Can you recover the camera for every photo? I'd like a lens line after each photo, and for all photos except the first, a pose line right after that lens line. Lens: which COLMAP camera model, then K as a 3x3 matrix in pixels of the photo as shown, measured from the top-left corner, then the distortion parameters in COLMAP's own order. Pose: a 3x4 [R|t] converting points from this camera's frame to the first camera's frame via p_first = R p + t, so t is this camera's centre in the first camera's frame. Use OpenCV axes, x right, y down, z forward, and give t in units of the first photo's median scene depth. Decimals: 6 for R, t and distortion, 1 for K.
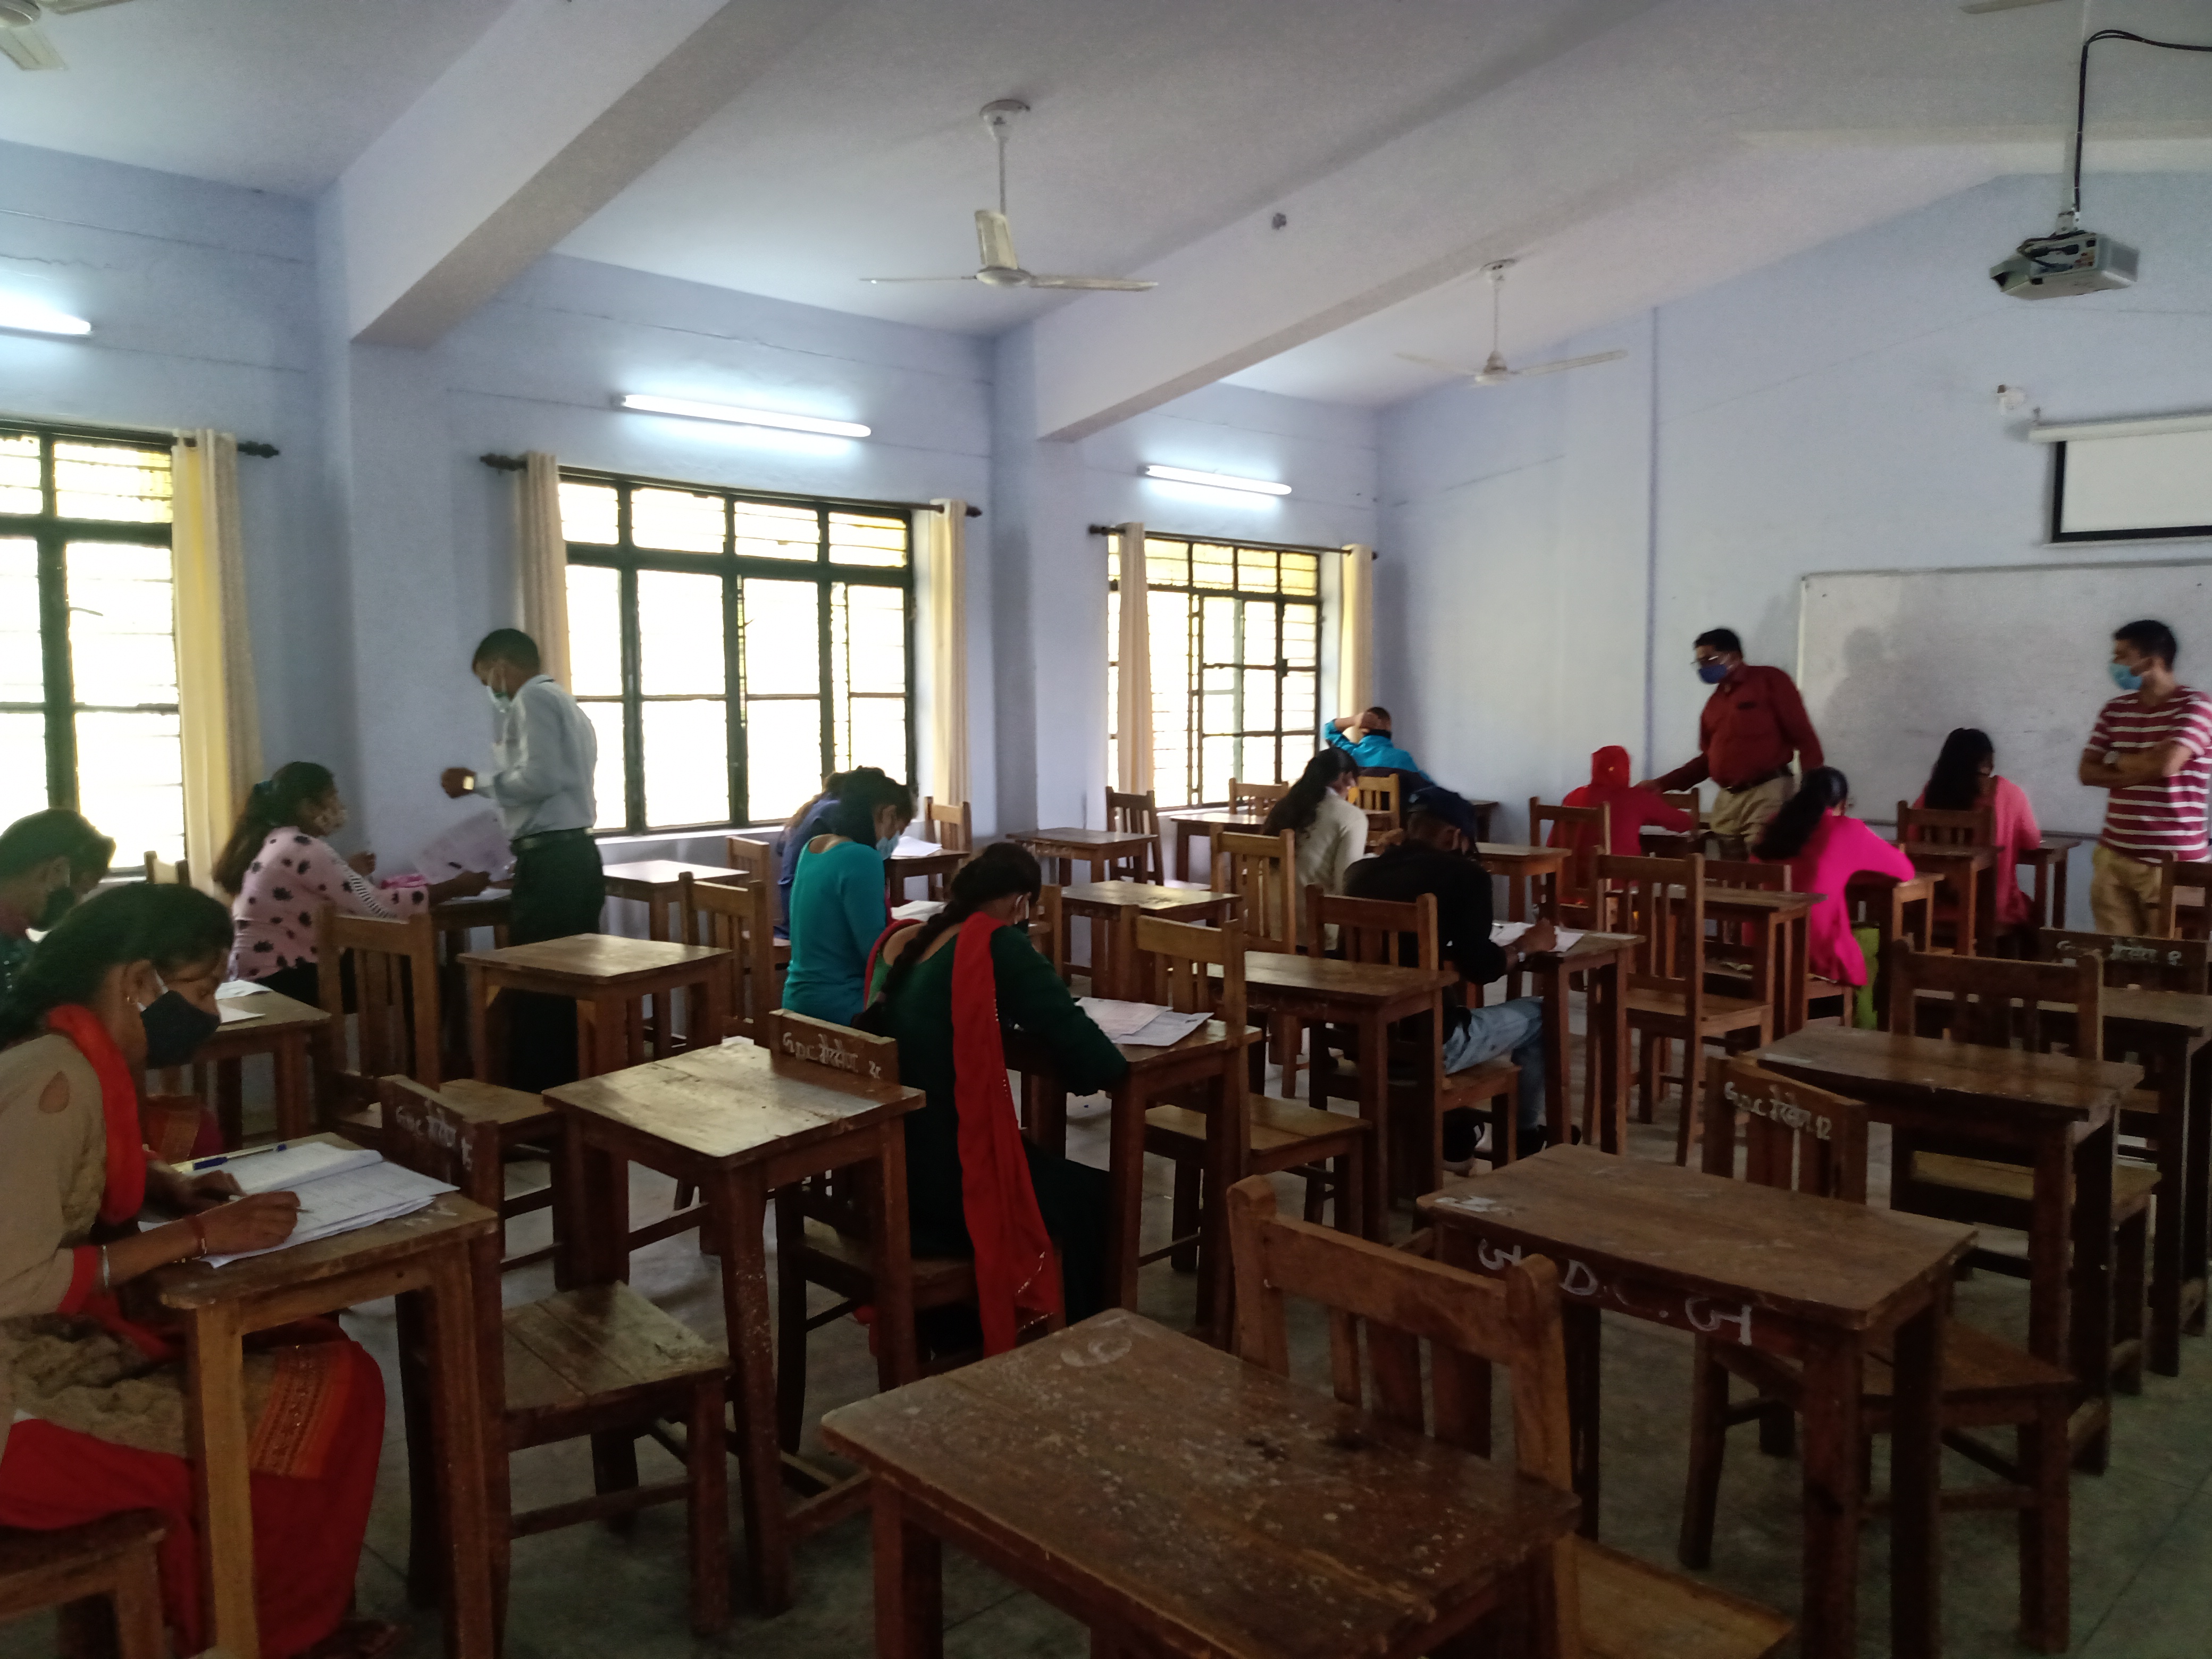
lens RADIAL K [[1694.2, 0, 1086.2], [0, 1694.2, 842.2], [0, 0, 1]] dist [0.091579, -0.167420]
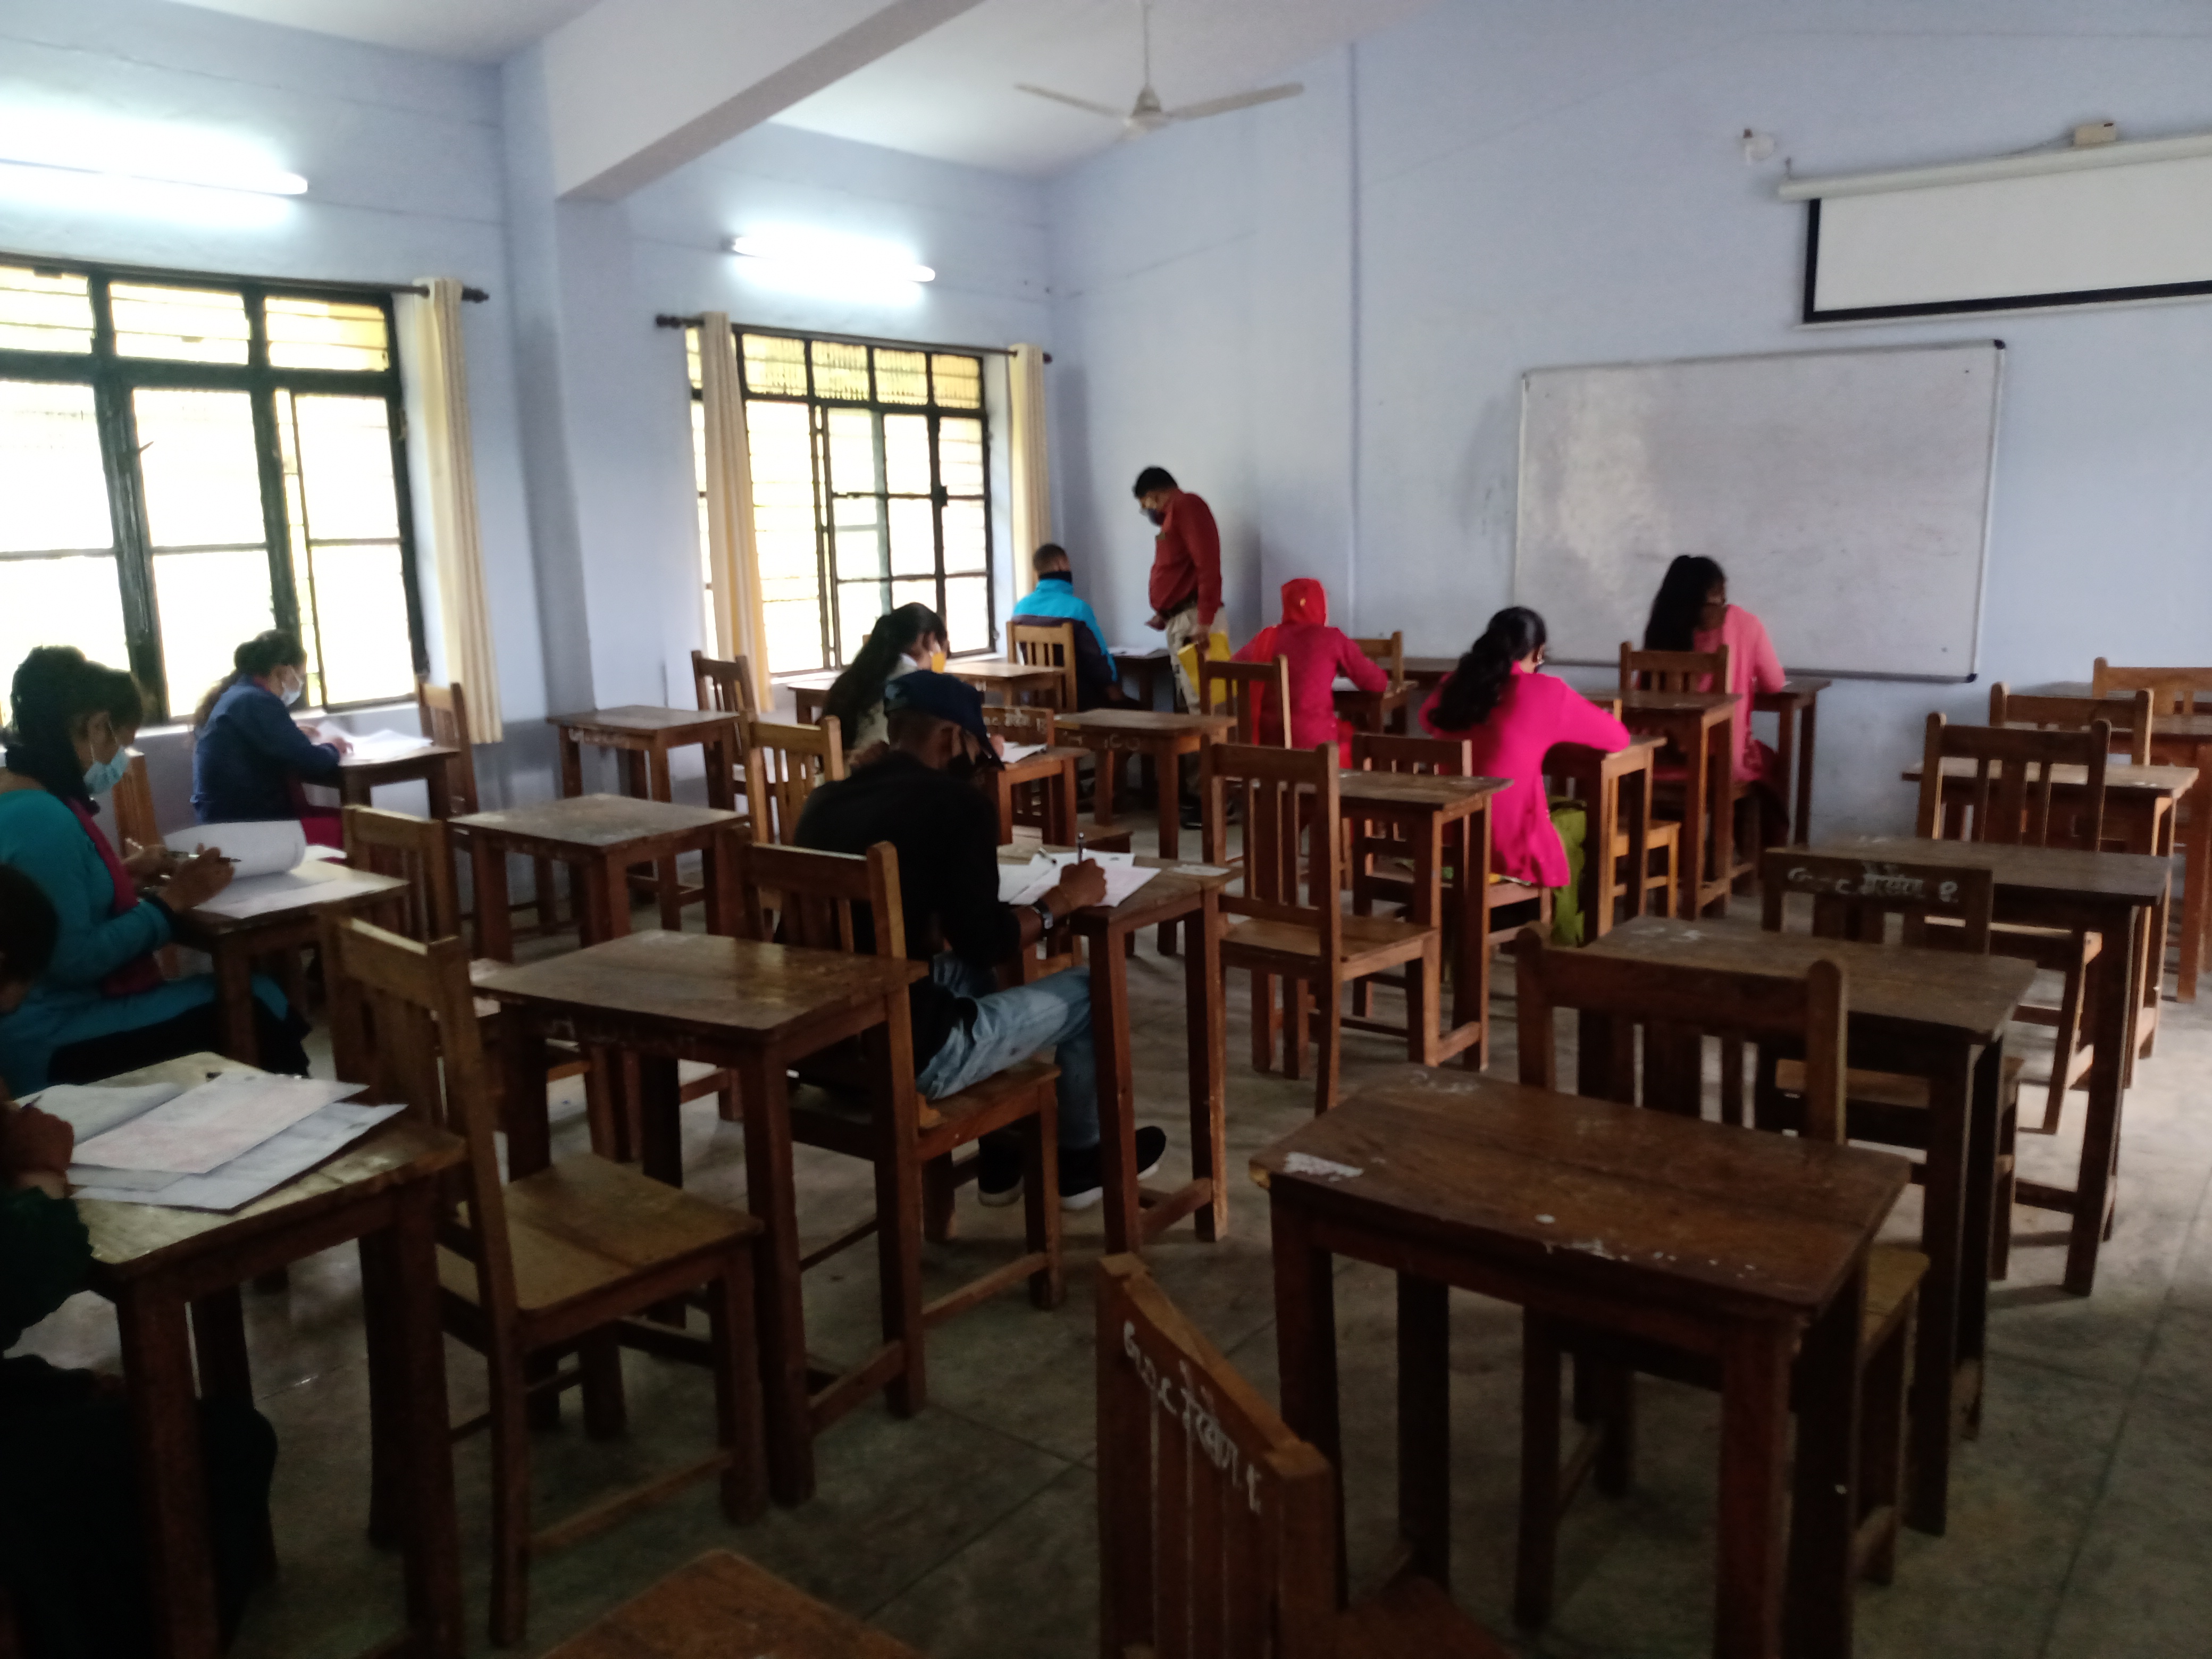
lens RADIAL K [[1688.3, 0, 1087.1], [0, 1688.3, 838.7], [0, 0, 1]] dist [0.093456, -0.157011]
pose [[0.993099, -0.044340, 0.108577, 0.110626], [0.033691, 0.994614, 0.098018, -0.017486], [-0.112338, -0.093684, 0.989244, 0.182874]]
